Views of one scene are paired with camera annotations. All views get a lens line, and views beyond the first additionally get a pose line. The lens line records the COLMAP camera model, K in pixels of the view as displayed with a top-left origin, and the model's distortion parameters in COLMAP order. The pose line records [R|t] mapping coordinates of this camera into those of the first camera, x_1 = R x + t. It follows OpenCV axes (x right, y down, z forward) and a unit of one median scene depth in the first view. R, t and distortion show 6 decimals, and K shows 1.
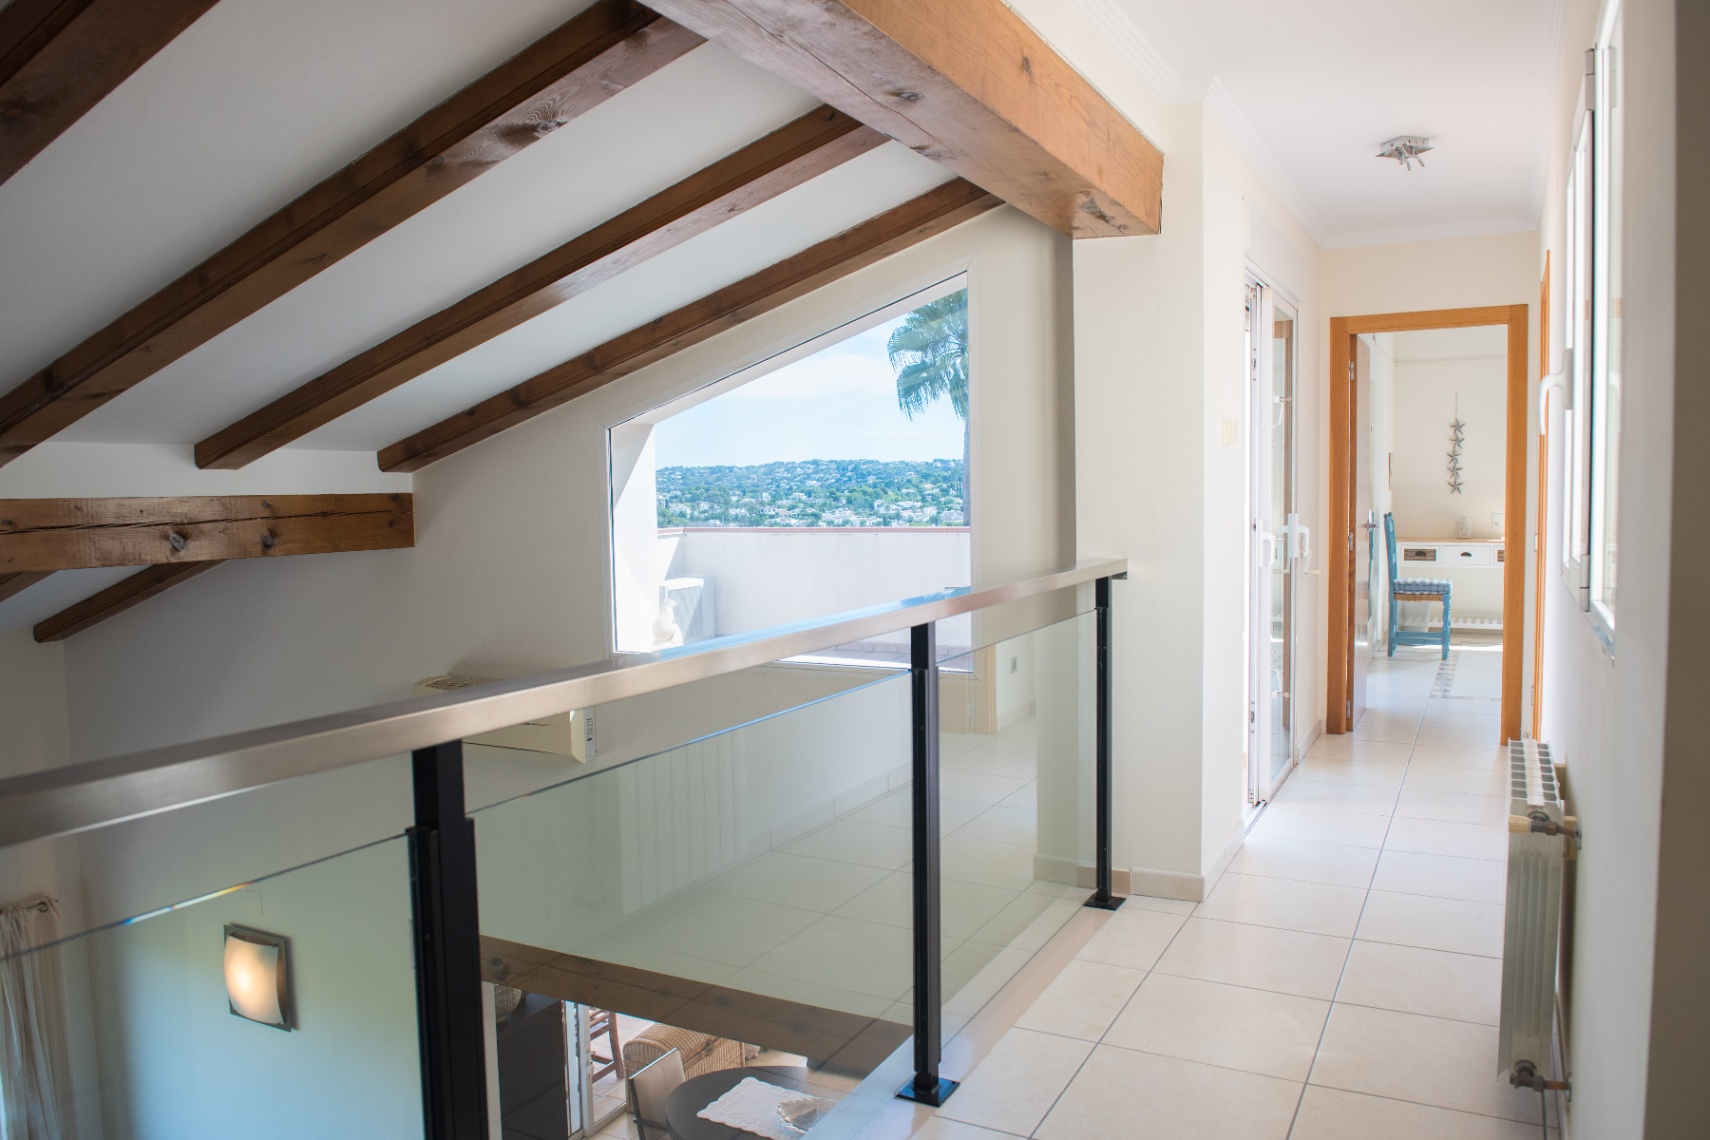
lens RADIAL K [[1241.4, 0, 855.0], [0, 1241.4, 570.0], [0, 0, 1]] dist [-0.044056, -0.007946]
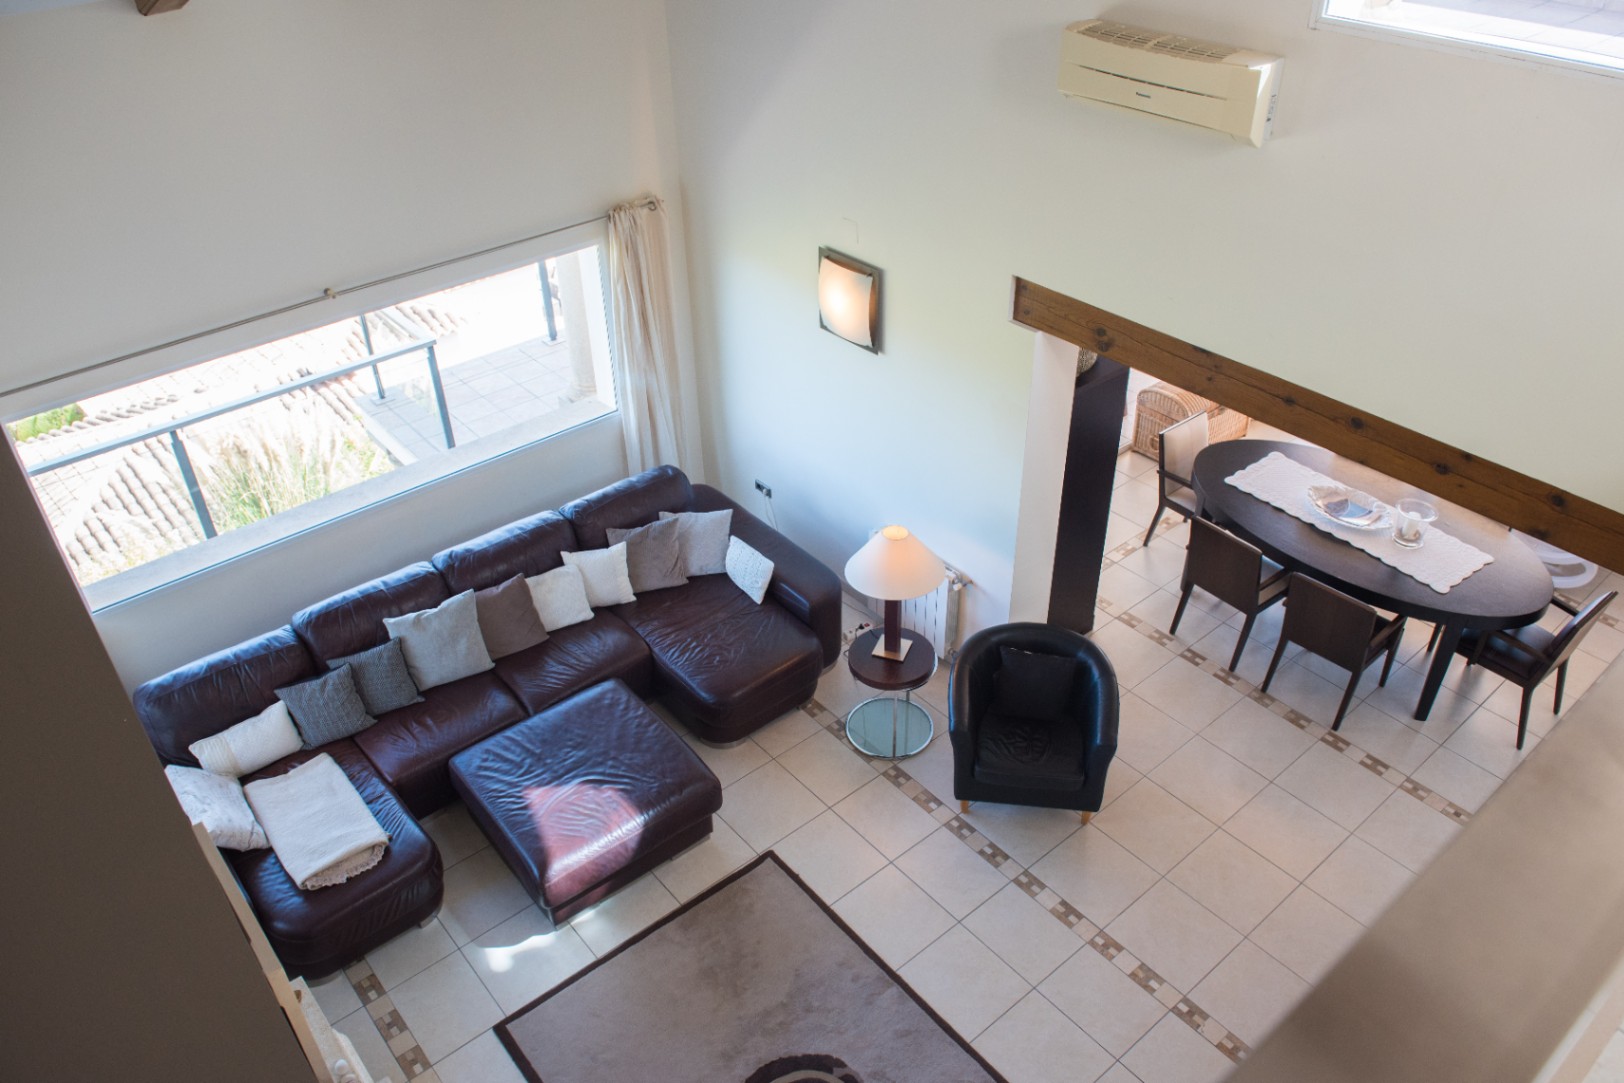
lens RADIAL K [[1178.9, 0, 812.0], [0, 1178.9, 541.5], [0, 0, 1]] dist [-0.044056, -0.007946]
pose [[0.929129, 0.215711, -0.300312, -0.159284], [-0.026897, 0.849472, 0.526948, -0.026114], [0.368775, -0.481525, 0.795071, 0.069254]]
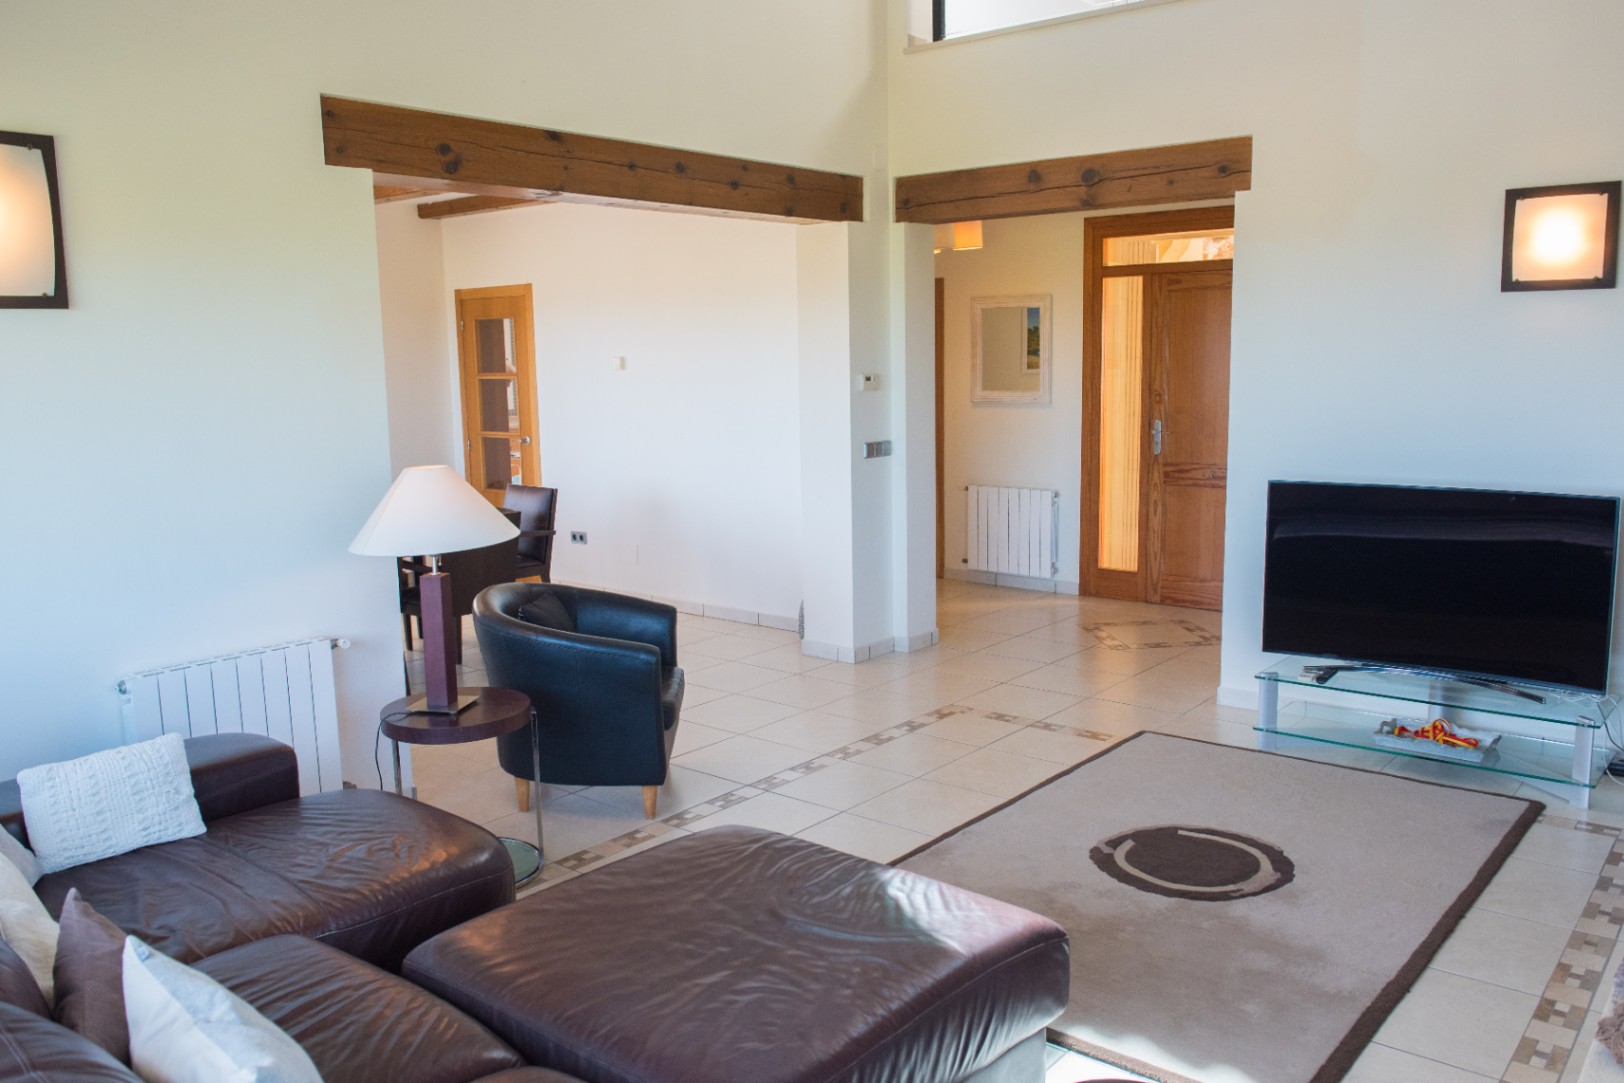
lens RADIAL K [[1287.9, 0, 812.0], [0, 1287.9, 541.5], [0, 0, 1]] dist [-0.008306, -0.008817]
pose [[0.197680, -0.132052, 0.971332, -0.937937], [0.081662, 0.989659, 0.117924, 0.420881], [-0.976859, 0.056010, 0.206419, 0.514575]]
